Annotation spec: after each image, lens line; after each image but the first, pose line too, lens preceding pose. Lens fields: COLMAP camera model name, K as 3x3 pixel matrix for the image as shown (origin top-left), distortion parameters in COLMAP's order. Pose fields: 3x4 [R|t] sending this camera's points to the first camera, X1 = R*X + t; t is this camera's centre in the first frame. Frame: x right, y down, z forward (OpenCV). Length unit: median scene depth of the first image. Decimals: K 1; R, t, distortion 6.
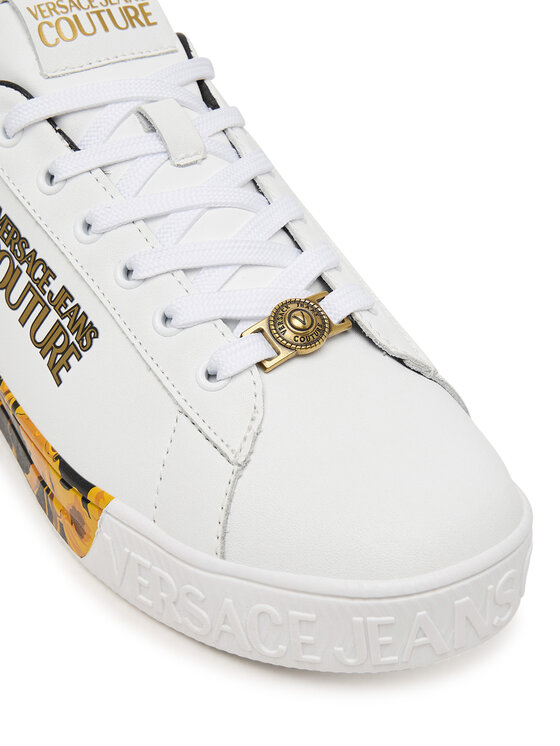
lens RADIAL K [[1543.0, 0, 282.5], [0, 1543.0, 374.5], [0, 0, 1]] dist [-0.069381, 0.000000]
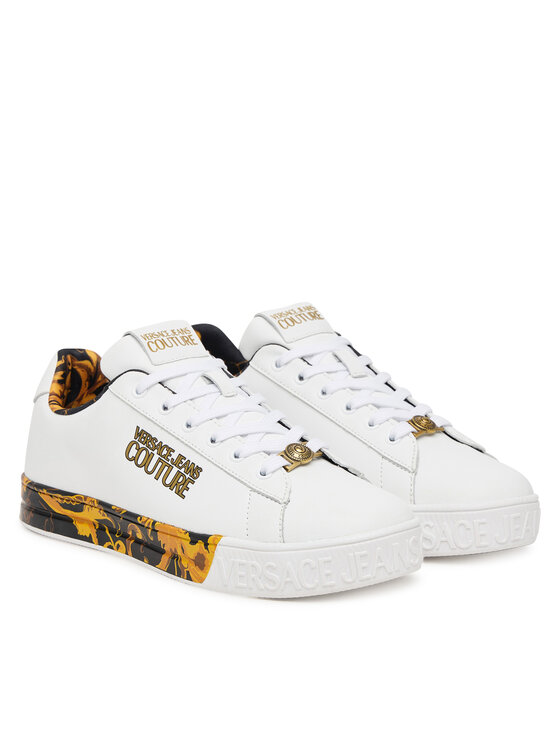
lens RADIAL K [[2498.3, 0, 278.9], [0, 2498.3, 373.3], [0, 0, 1]] dist [0.449024, 0.000000]
pose [[0.980750, -0.069492, 0.182481, -0.620008], [0.135718, 0.914490, -0.381167, 1.146629], [-0.140389, 0.398596, 0.906318, -2.109791]]
